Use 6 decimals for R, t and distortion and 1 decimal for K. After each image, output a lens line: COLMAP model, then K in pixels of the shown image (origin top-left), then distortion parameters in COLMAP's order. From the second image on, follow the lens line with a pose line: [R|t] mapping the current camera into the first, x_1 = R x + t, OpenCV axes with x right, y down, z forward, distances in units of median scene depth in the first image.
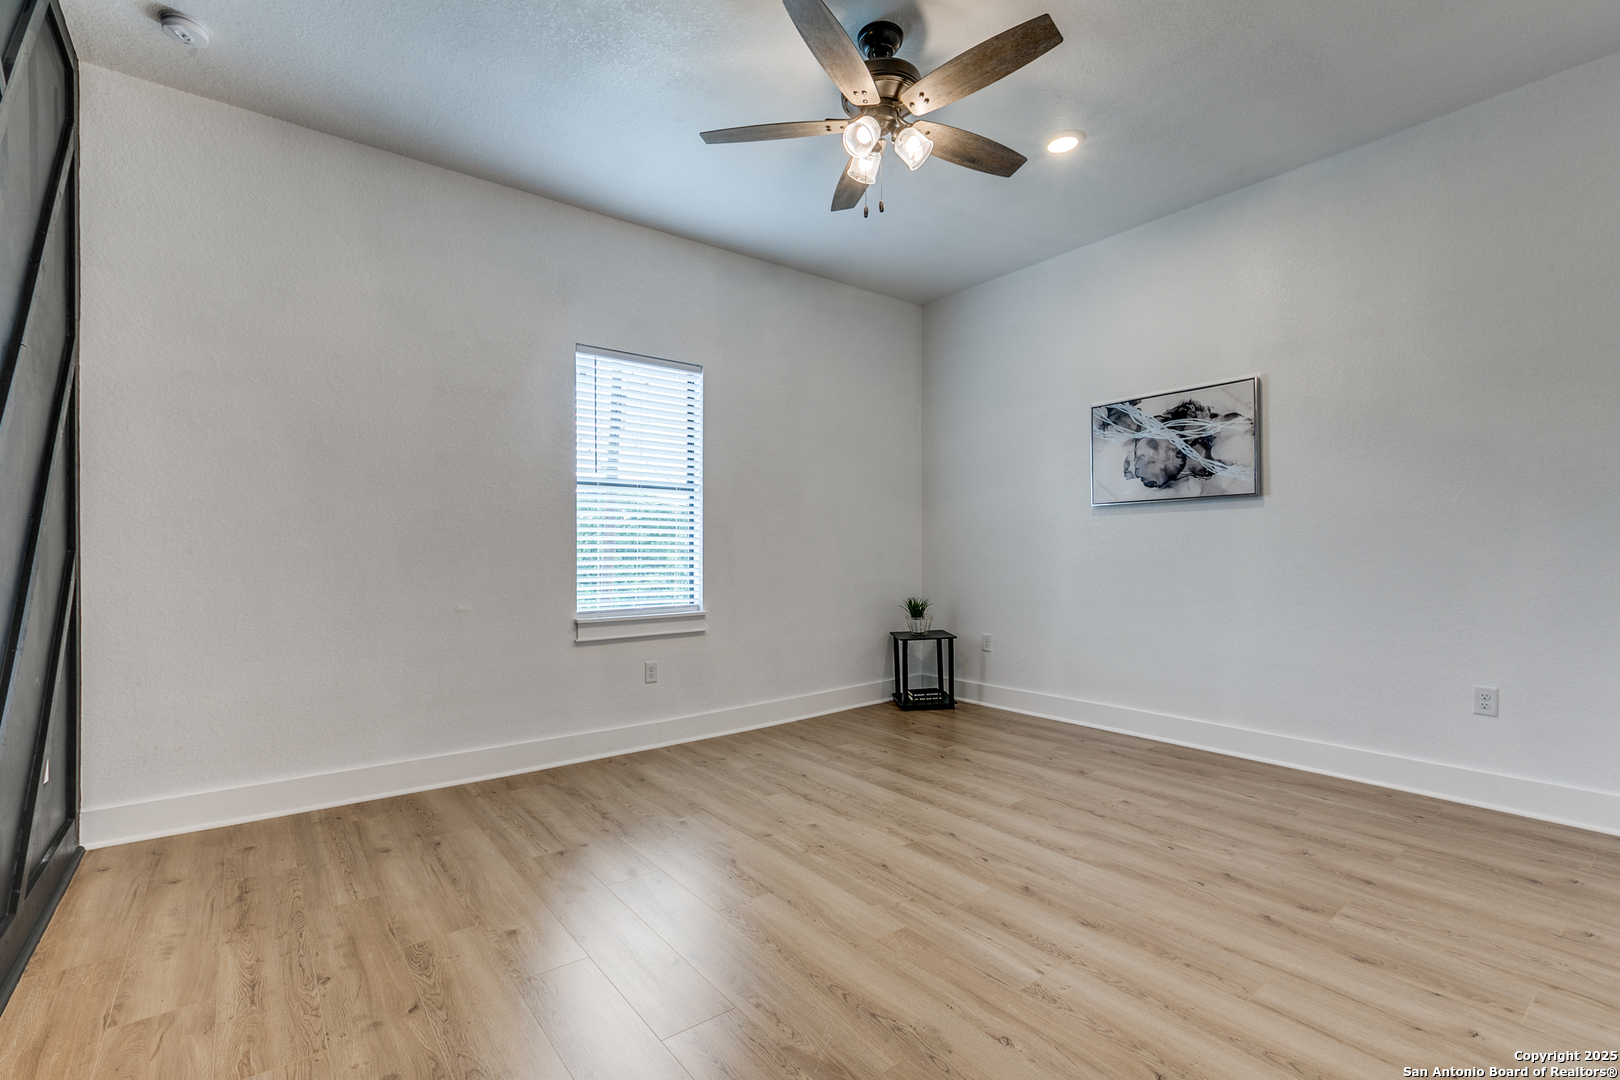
lens RADIAL K [[728.9, 0, 810.0], [0, 728.9, 540.0], [0, 0, 1]] dist [-0.001015, -0.000082]
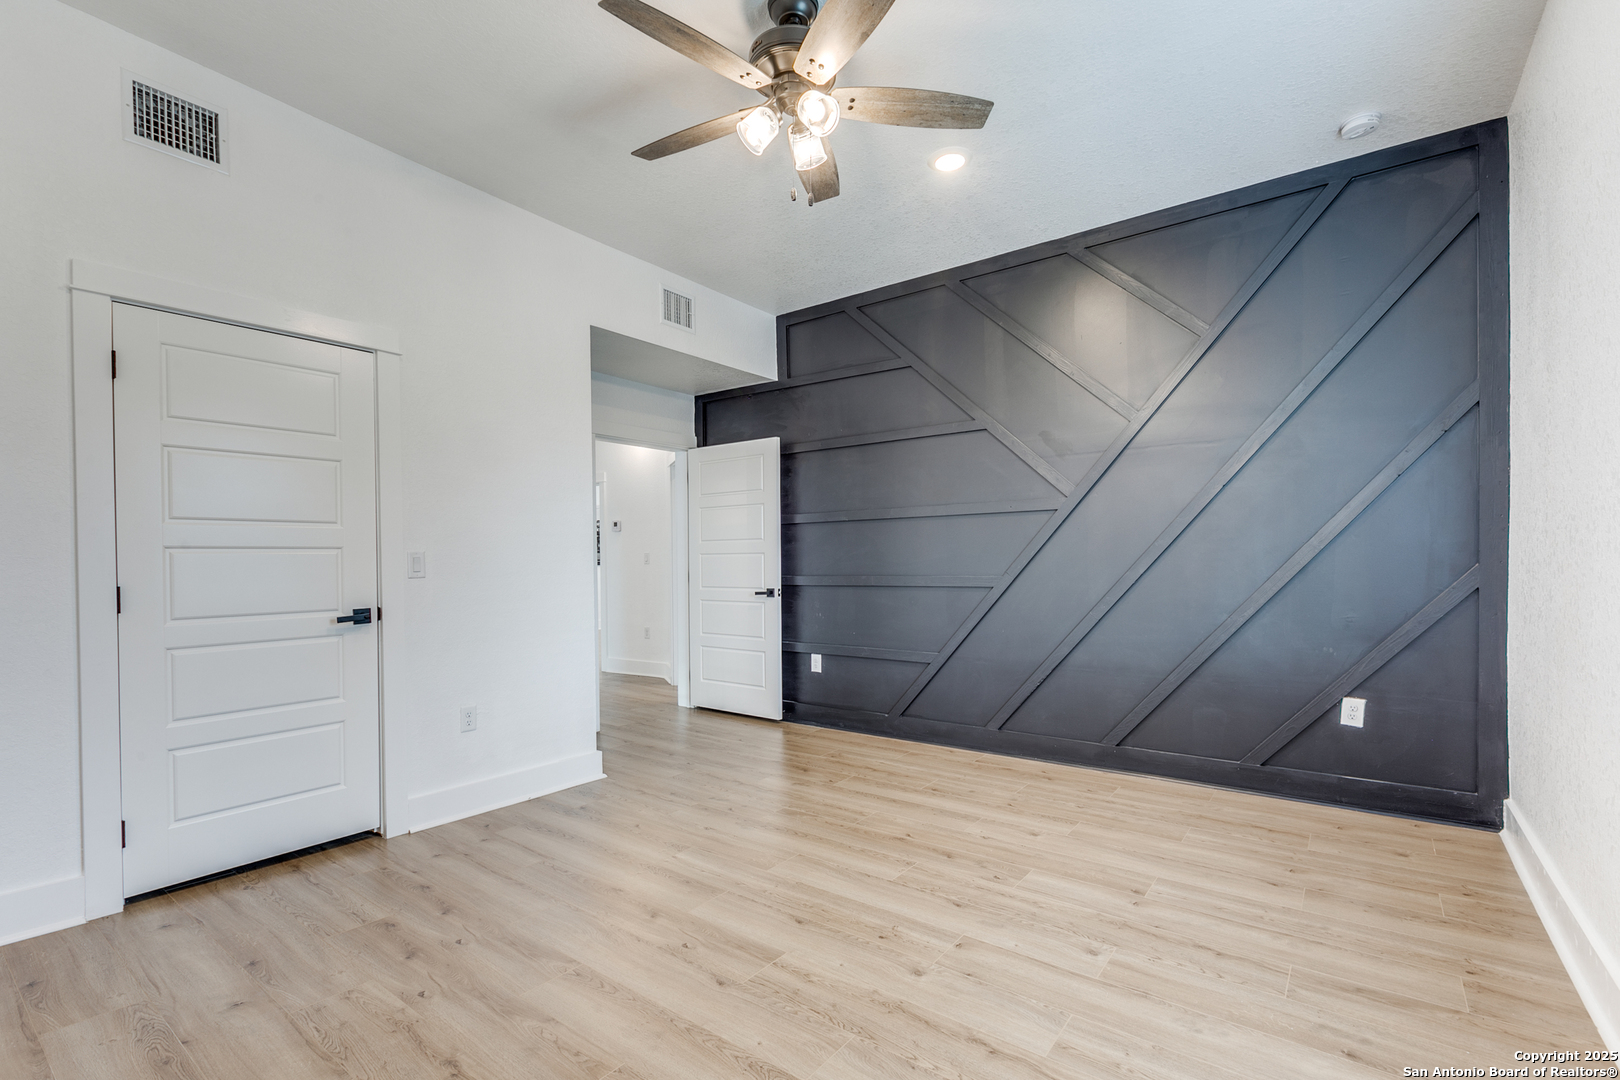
lens RADIAL K [[728.9, 0, 810.0], [0, 728.9, 540.0], [0, 0, 1]] dist [-0.001015, -0.000082]
pose [[-0.965779, 0.004299, -0.259329, 0.315603], [0.015896, 0.998964, -0.042638, 0.009447], [0.258877, -0.045301, -0.964847, 1.858580]]
